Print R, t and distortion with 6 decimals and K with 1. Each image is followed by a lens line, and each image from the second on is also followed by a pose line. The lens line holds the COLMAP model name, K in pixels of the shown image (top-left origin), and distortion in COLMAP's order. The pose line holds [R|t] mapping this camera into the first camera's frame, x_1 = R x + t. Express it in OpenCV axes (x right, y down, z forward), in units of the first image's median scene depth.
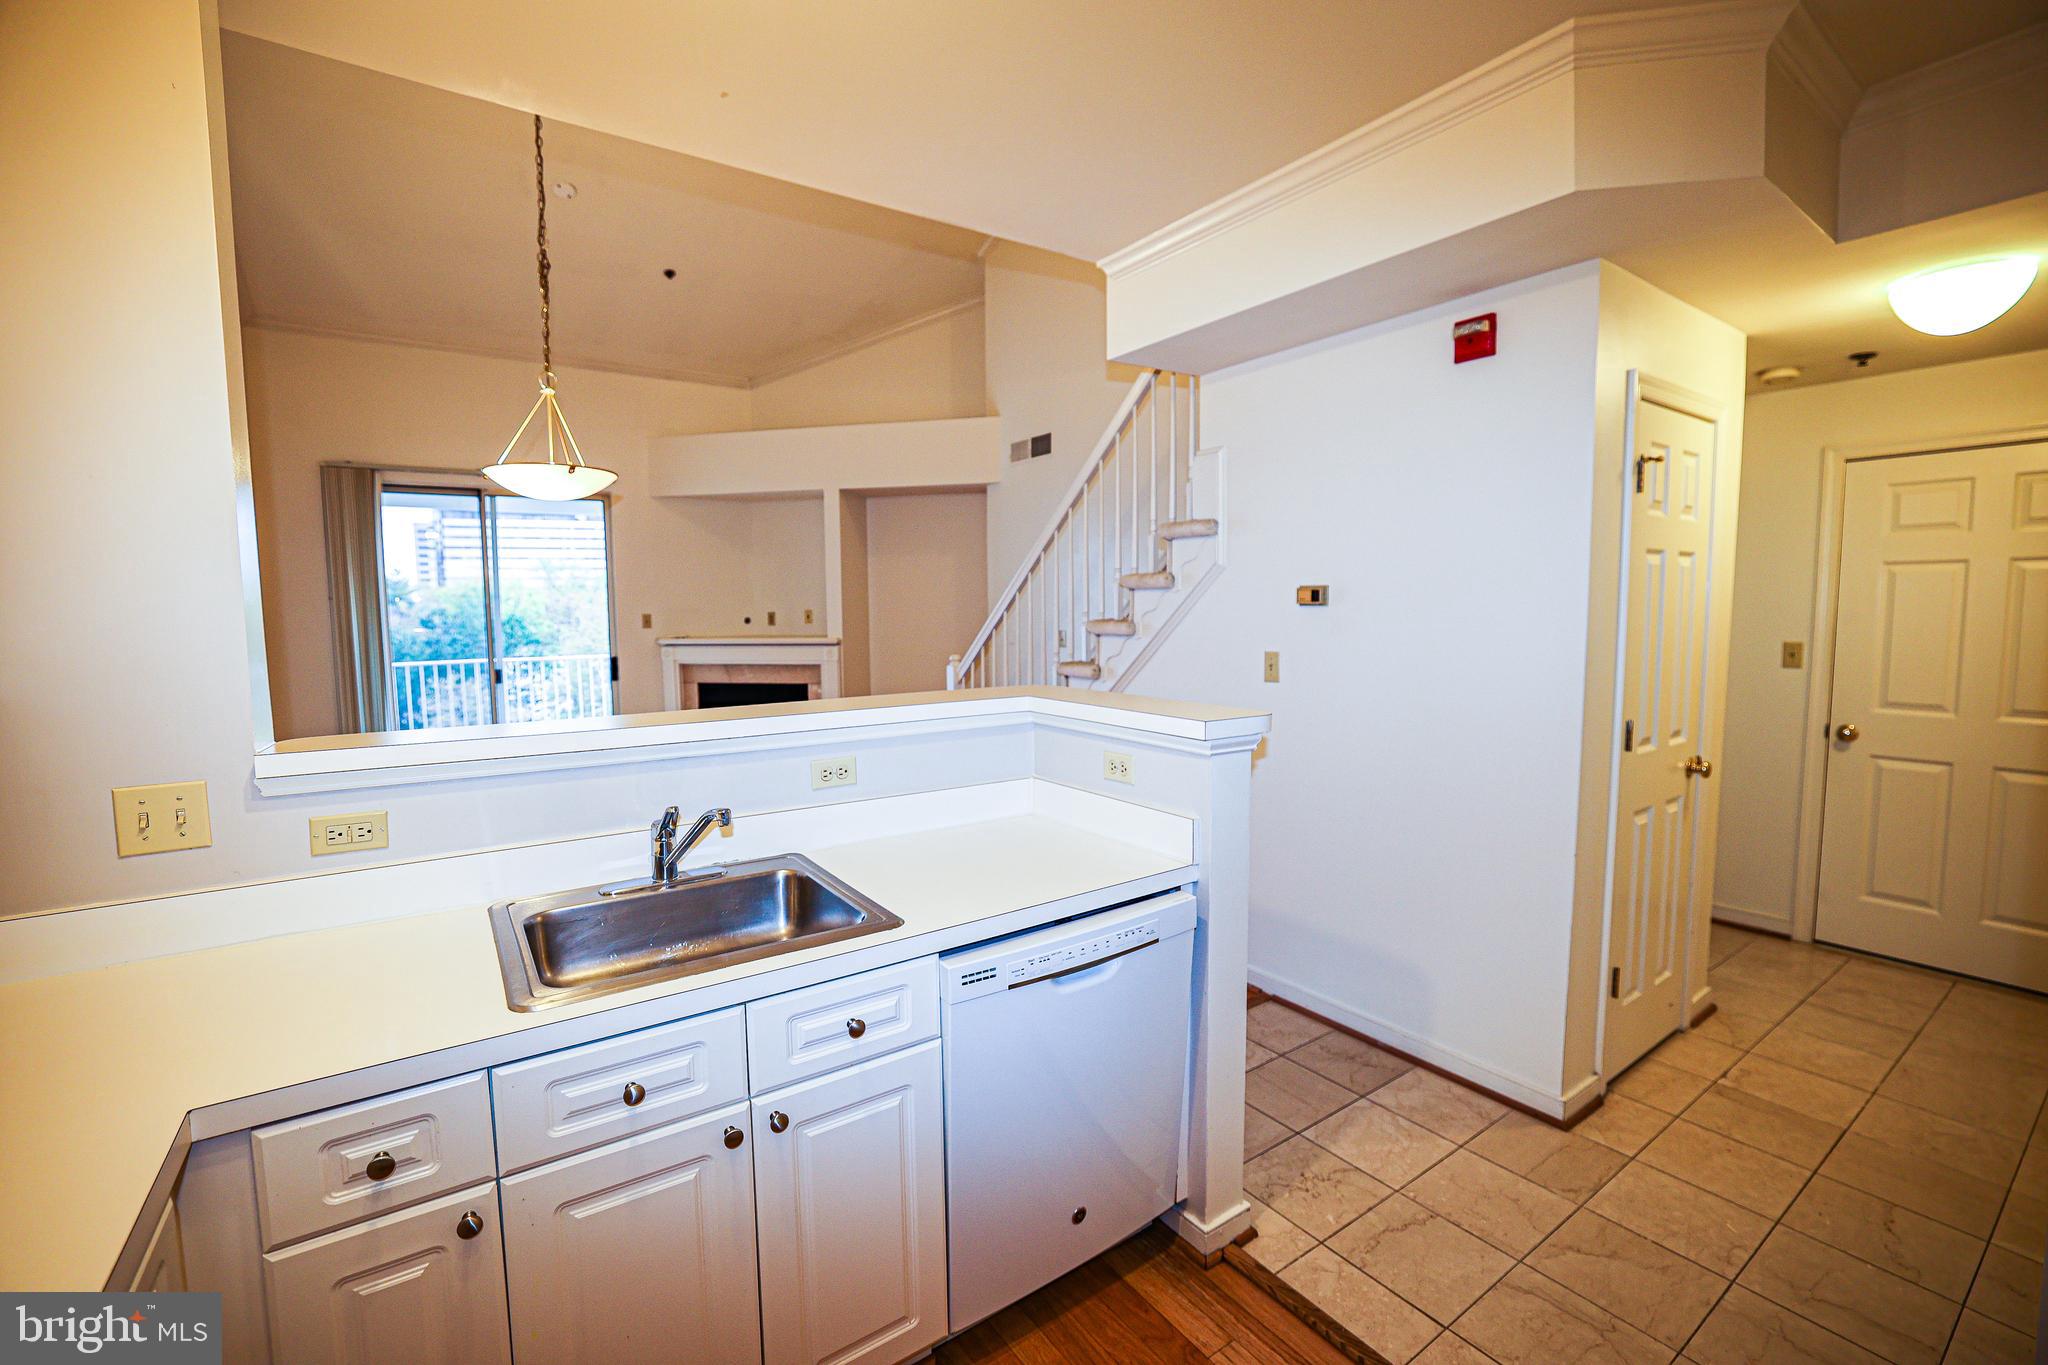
lens RADIAL K [[888.4, 0, 1021.4], [0, 888.4, 677.1], [0, 0, 1]] dist [-0.041128, 0.000025]
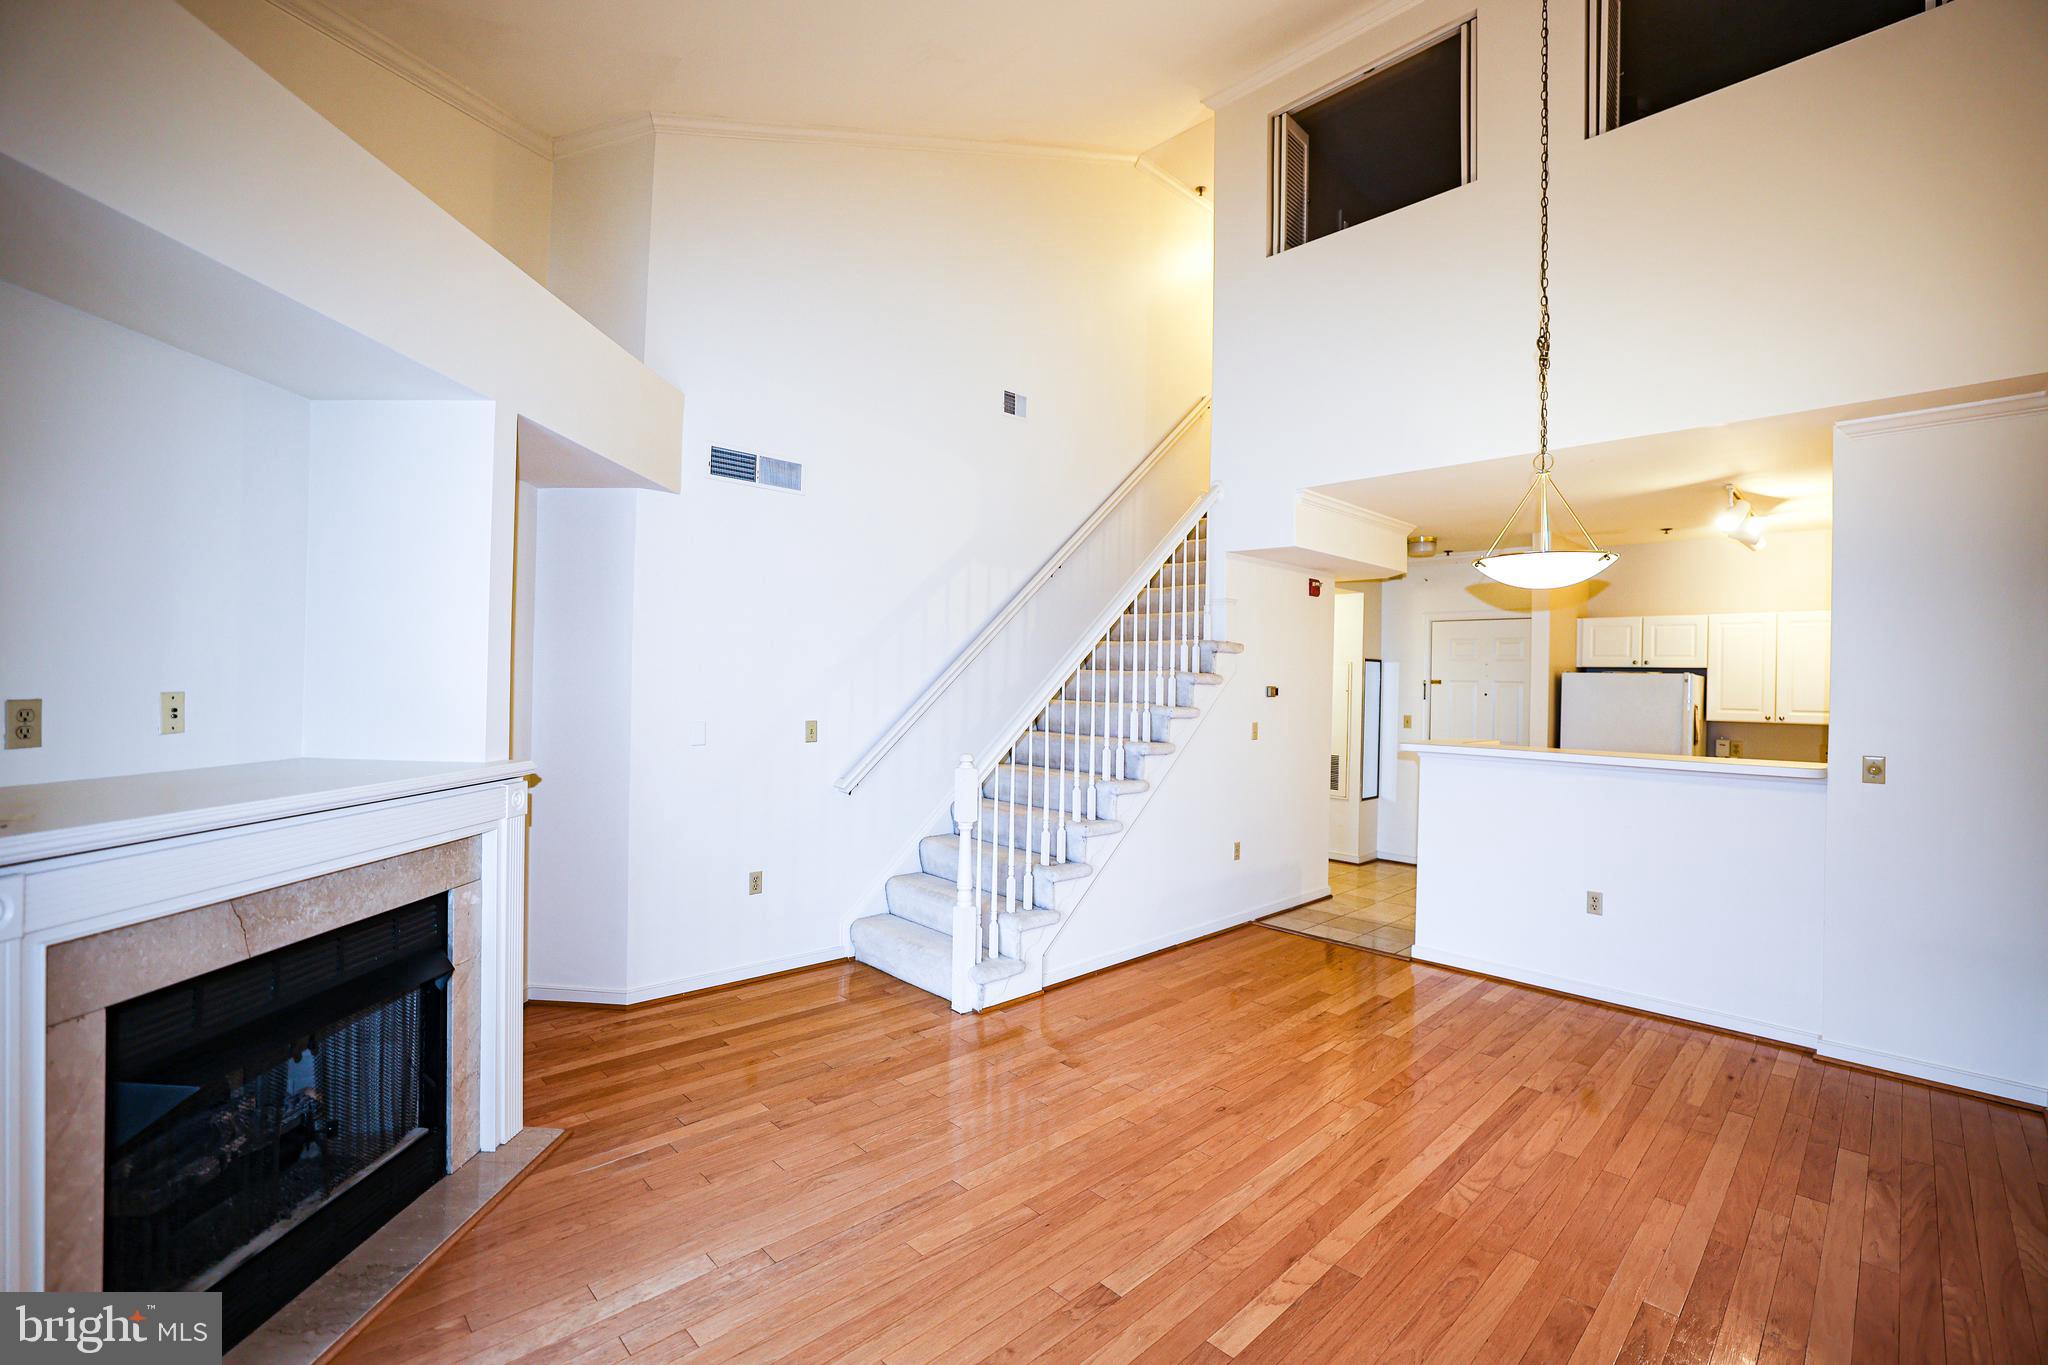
lens RADIAL K [[876.6, 0, 1024.1], [0, 876.6, 677.0], [0, 0, 1]] dist [-0.048005, 0.015404]
pose [[-0.160985, 0.014895, 0.986844, -0.690374], [0.063099, 0.997996, -0.004770, -0.070695], [-0.984938, 0.061501, -0.161602, 0.872072]]
